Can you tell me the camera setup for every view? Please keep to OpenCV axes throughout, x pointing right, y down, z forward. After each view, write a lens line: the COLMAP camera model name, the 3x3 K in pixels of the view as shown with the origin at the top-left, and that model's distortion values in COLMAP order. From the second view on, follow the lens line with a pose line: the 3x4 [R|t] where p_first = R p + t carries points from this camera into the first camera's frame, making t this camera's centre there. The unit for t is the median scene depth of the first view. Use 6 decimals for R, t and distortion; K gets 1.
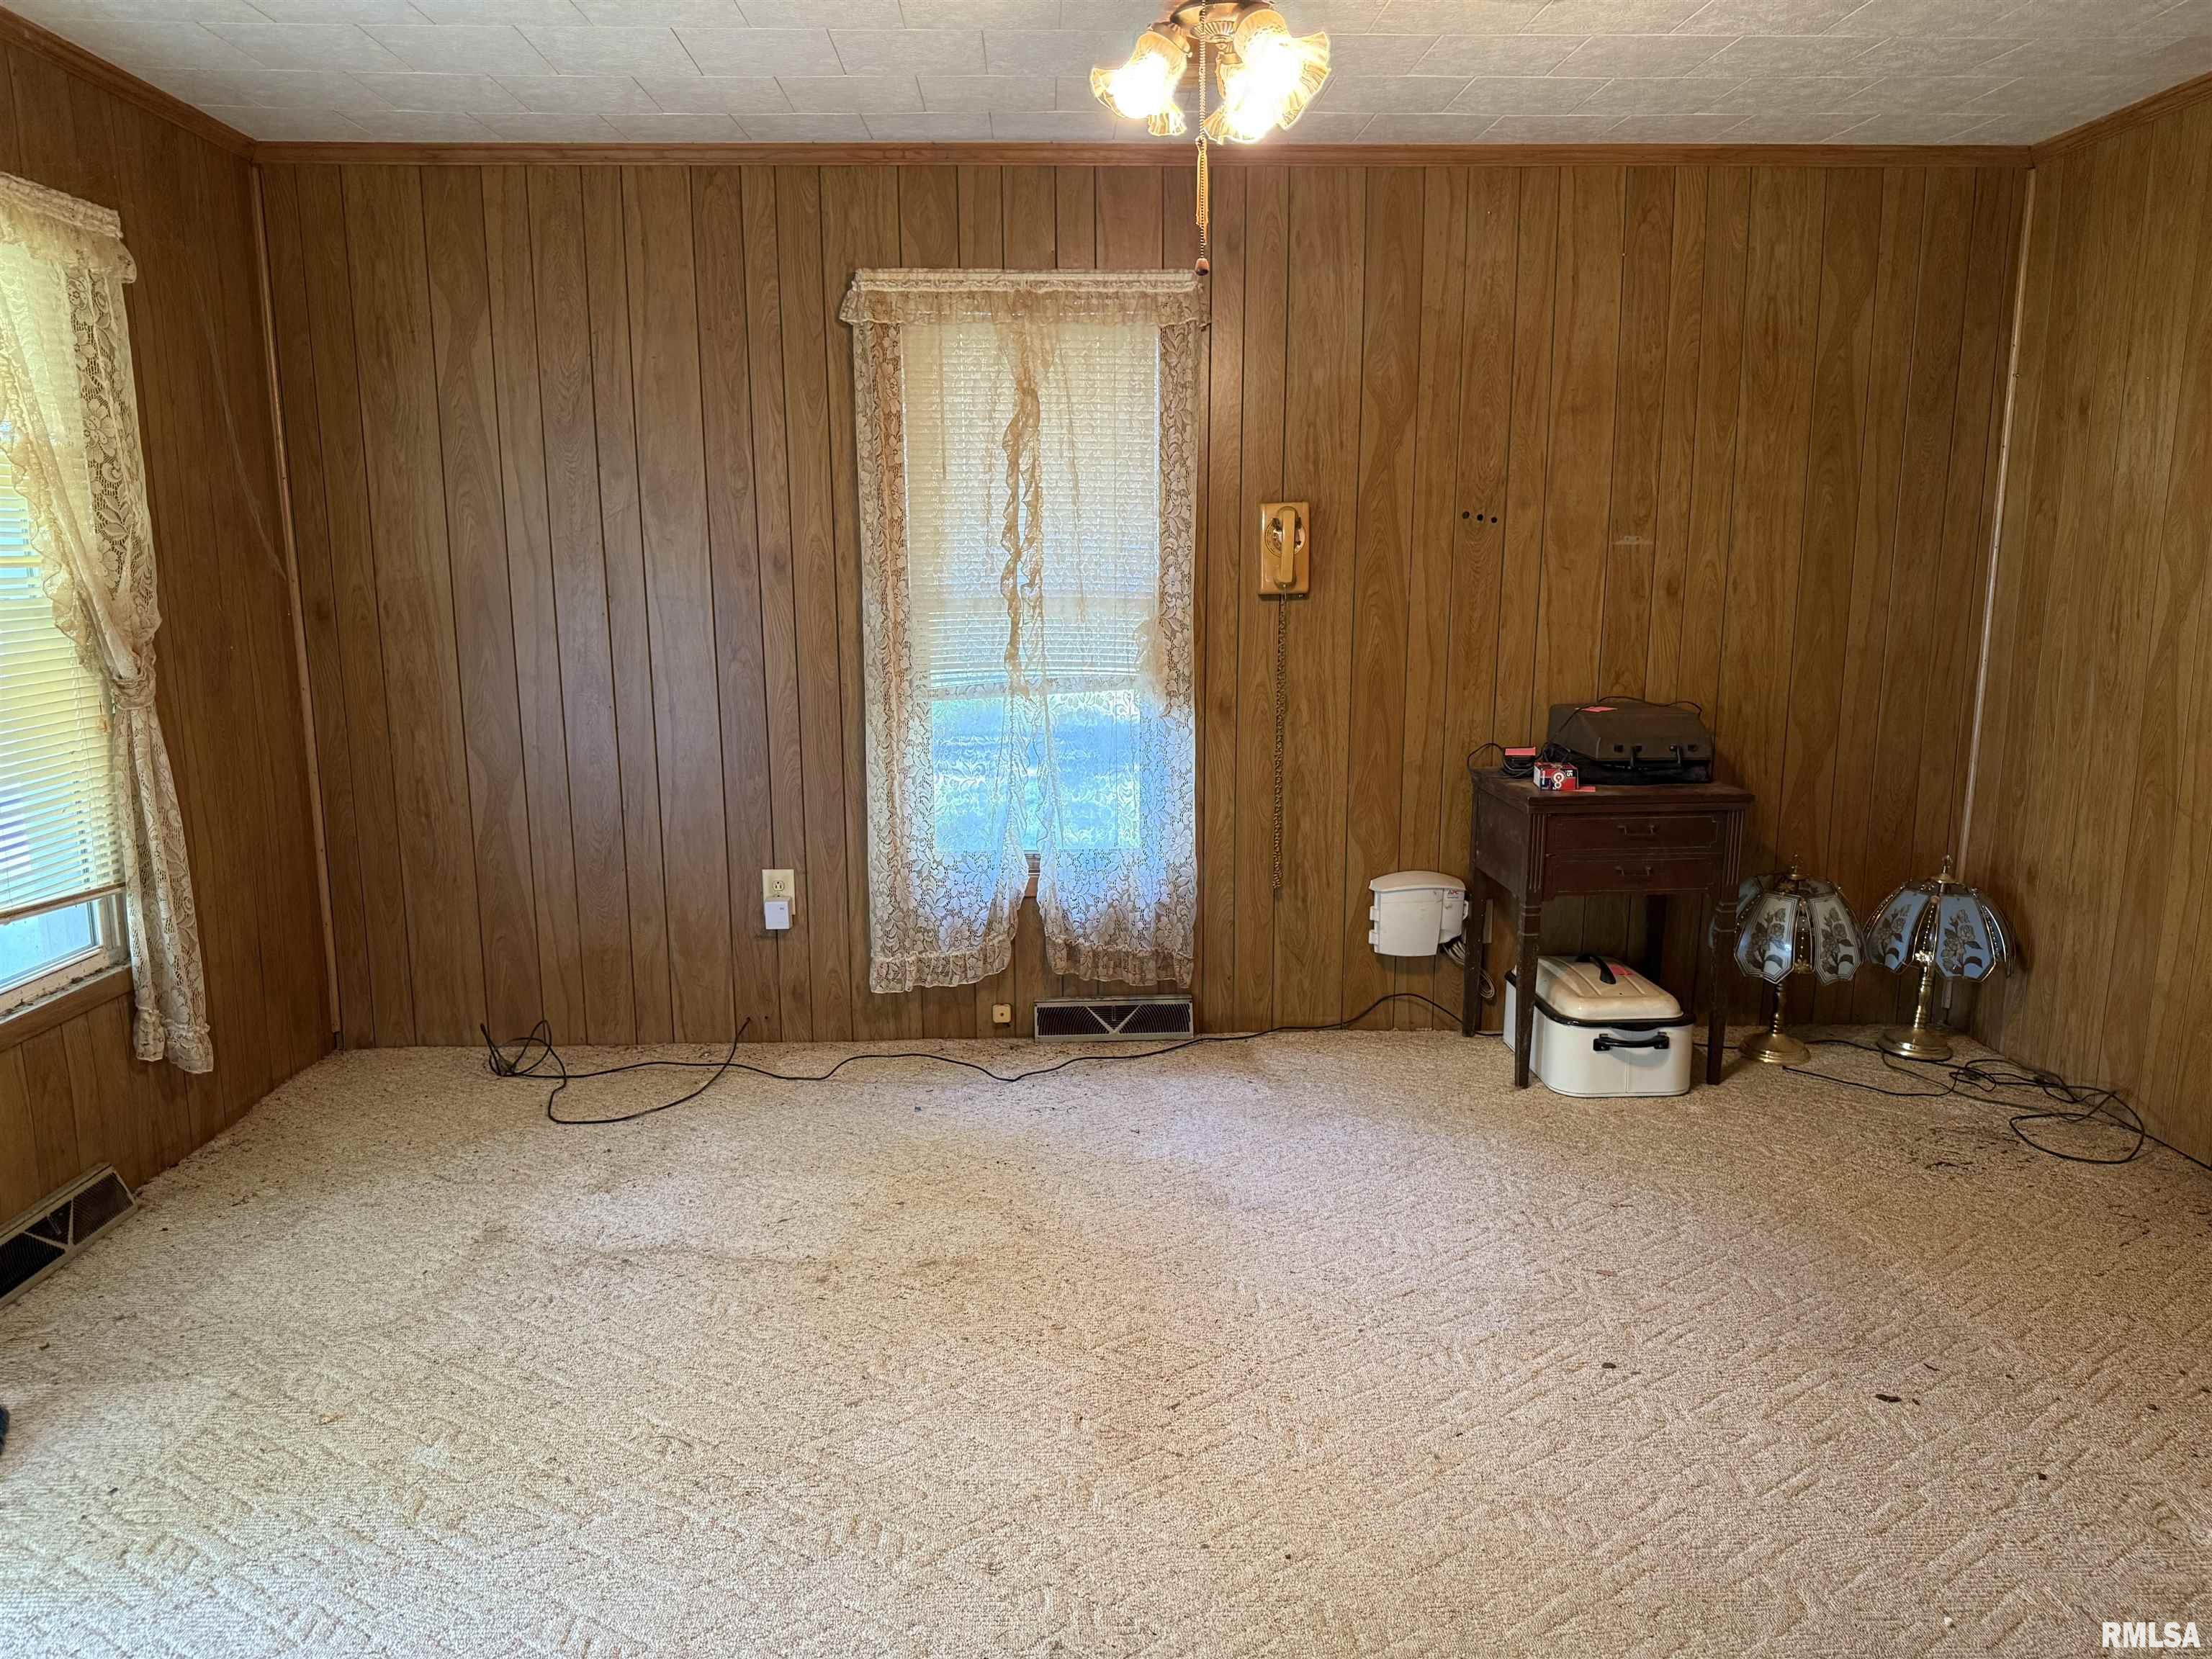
lens RADIAL K [[1574.1, 0, 1118.3], [0, 1574.1, 831.7], [0, 0, 1]] dist [0.059076, -0.057429]
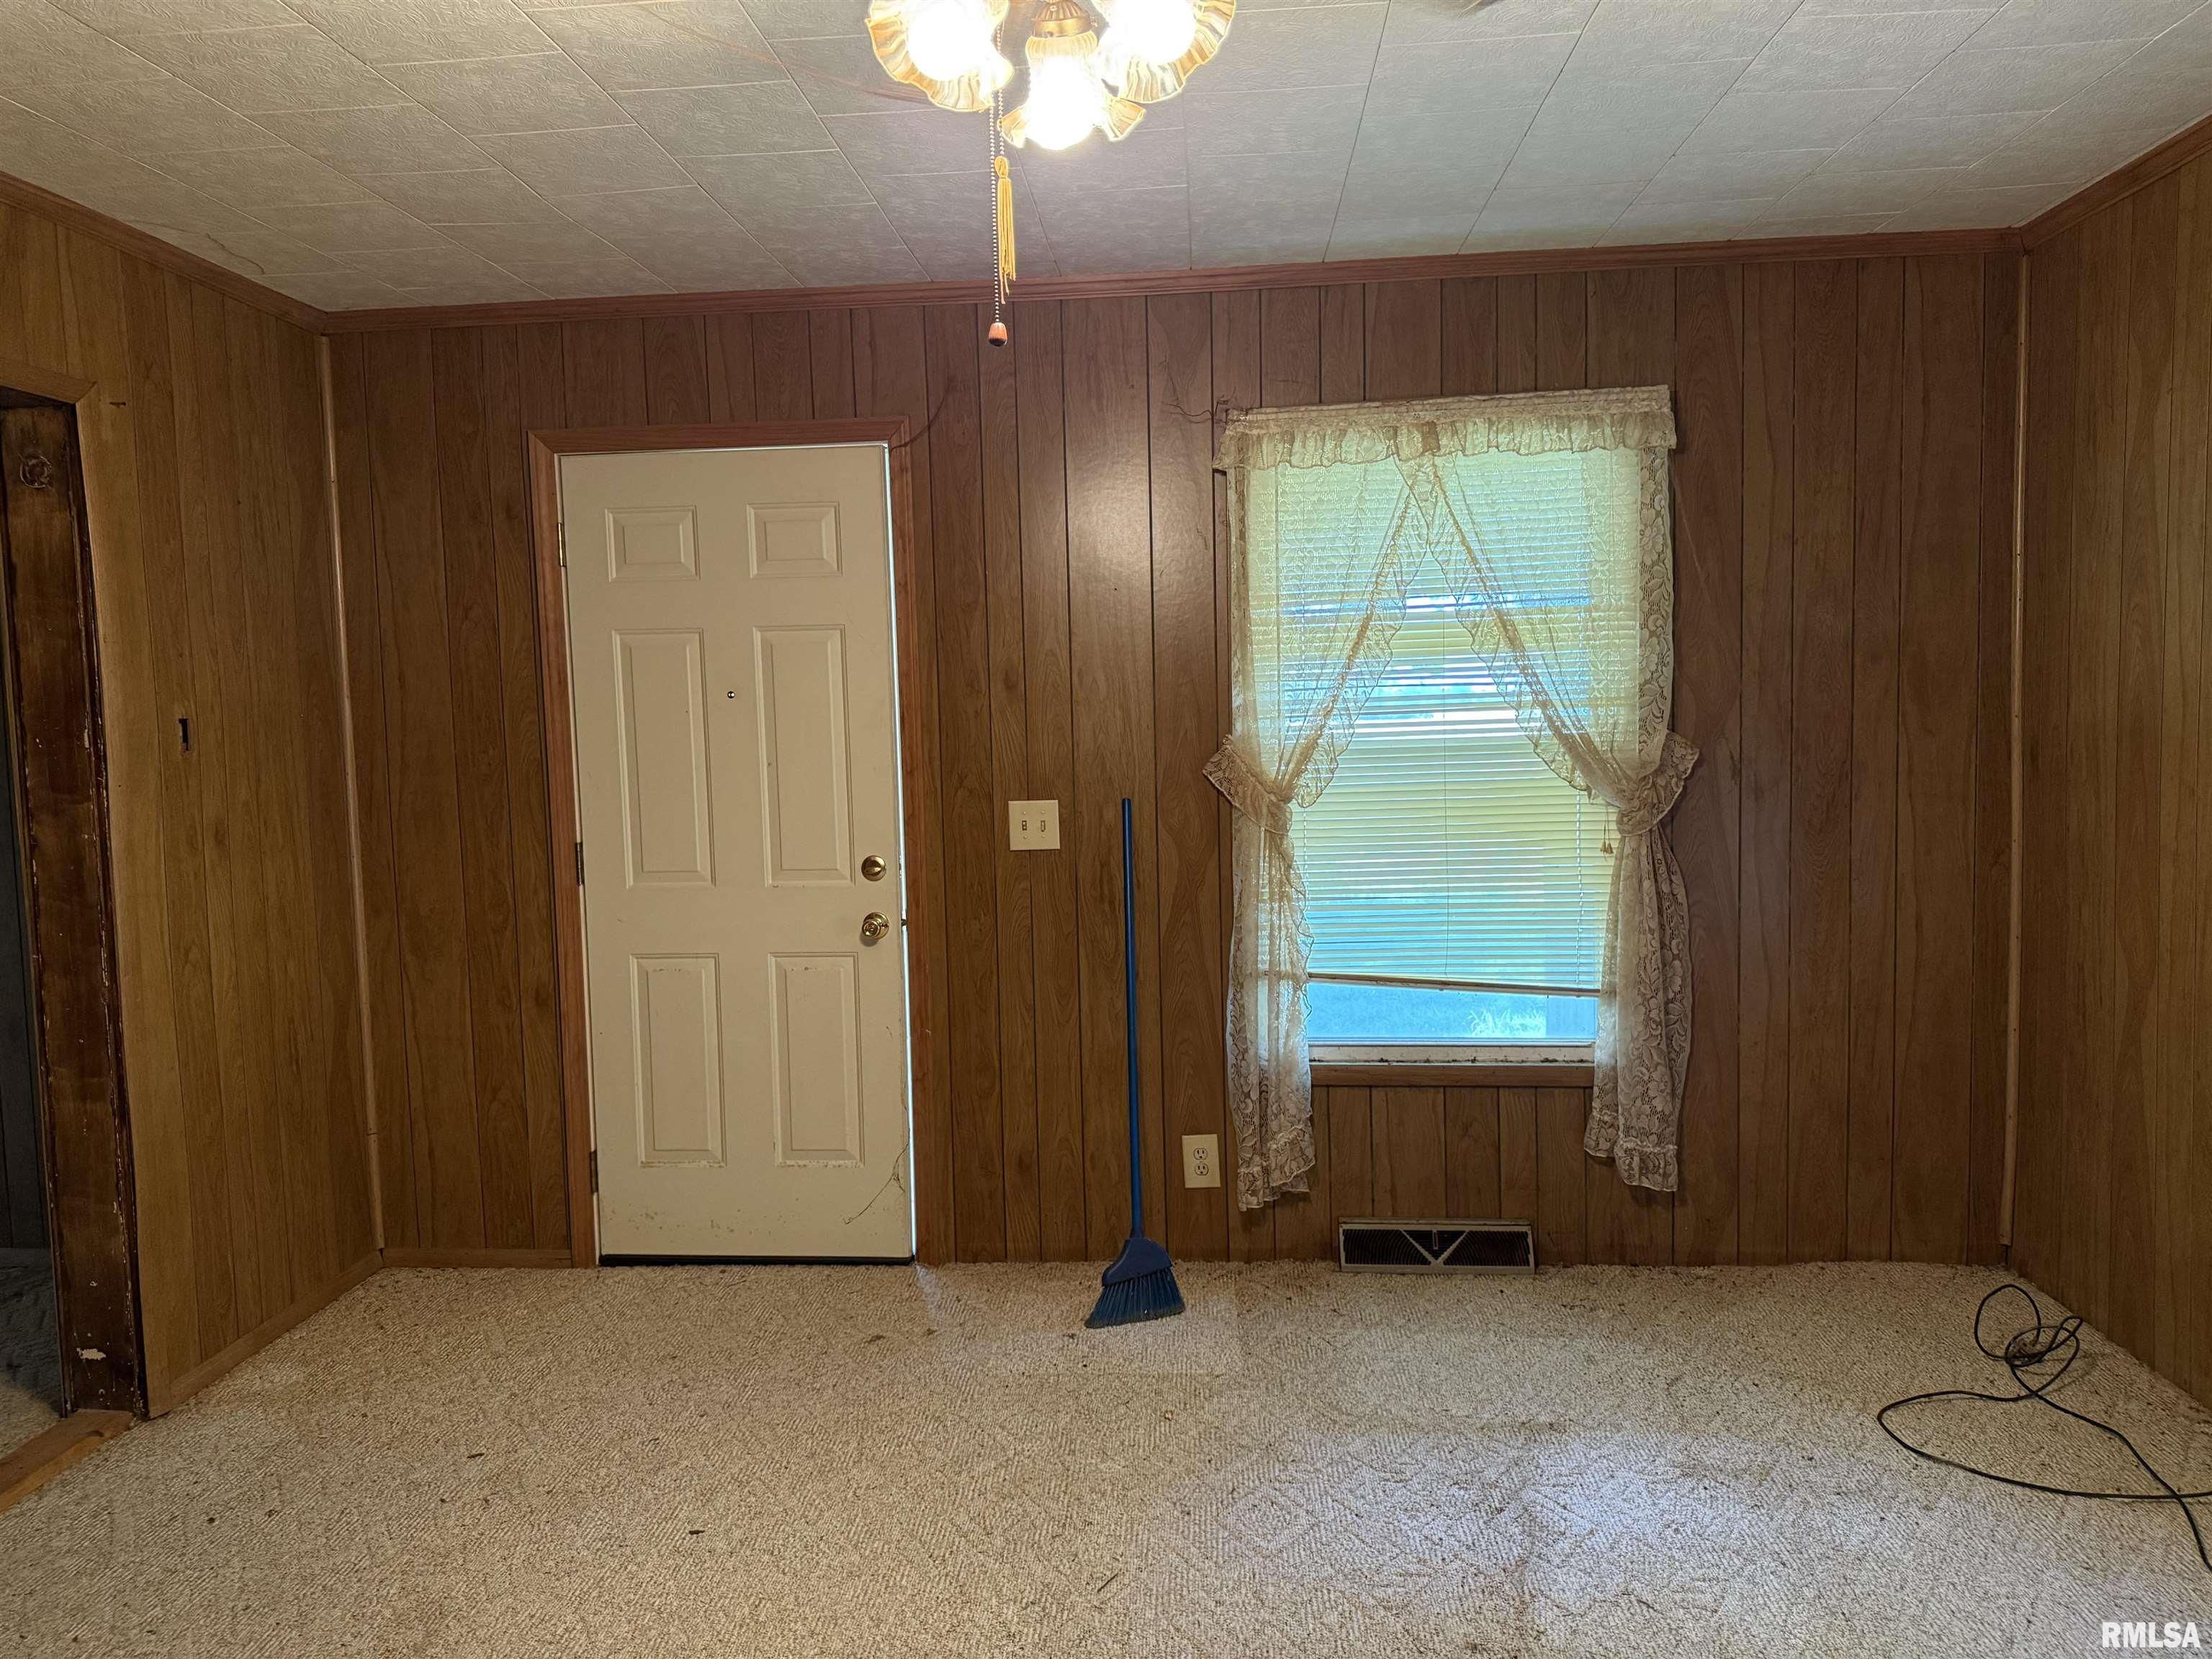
lens RADIAL K [[1574.1, 0, 1118.3], [0, 1574.1, 831.7], [0, 0, 1]] dist [0.059076, -0.057429]
pose [[-0.073645, 0.085800, -0.993587, 0.457787], [-0.164129, 0.981664, 0.096936, -0.119463], [0.983686, 0.170215, -0.058213, 0.691286]]
